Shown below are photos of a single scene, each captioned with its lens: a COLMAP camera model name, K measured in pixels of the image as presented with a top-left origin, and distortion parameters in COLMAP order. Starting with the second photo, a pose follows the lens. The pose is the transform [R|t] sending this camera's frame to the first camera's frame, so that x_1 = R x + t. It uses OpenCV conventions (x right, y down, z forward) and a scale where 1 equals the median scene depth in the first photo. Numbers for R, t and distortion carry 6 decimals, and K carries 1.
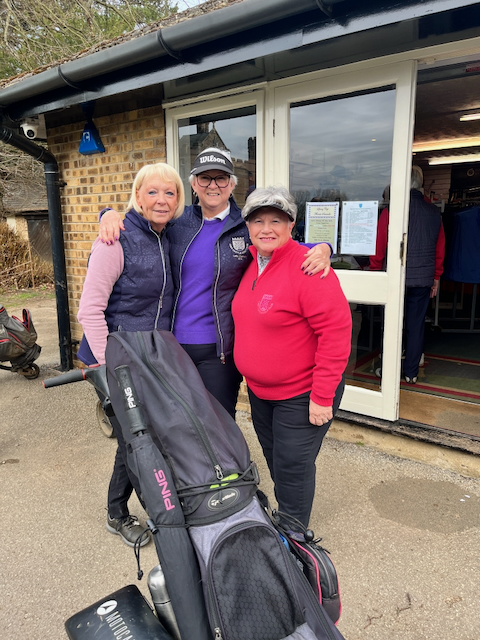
lens RADIAL K [[484.0, 0, 240.6], [0, 484.0, 319.9], [0, 0, 1]] dist [0.002187, -0.000991]
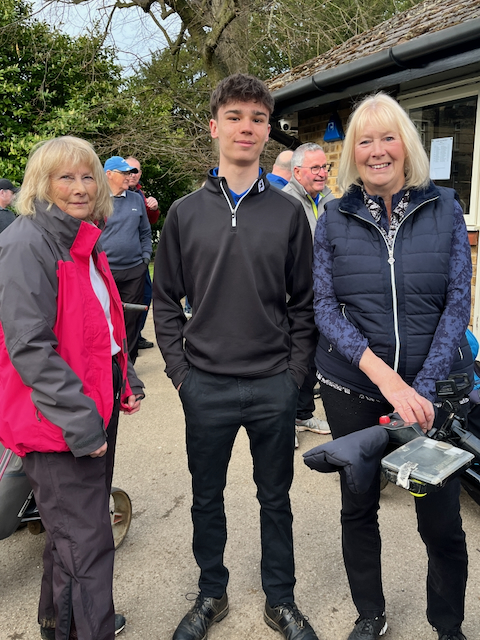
lens RADIAL K [[595.5, 0, 240.1], [0, 595.5, 320.1], [0, 0, 1]] dist [0.001663, 0.000000]
pose [[0.897864, 0.086131, -0.431766, 0.139472], [-0.085374, 0.996124, 0.021175, 0.067736], [0.431916, 0.017849, 0.901737, -0.362918]]
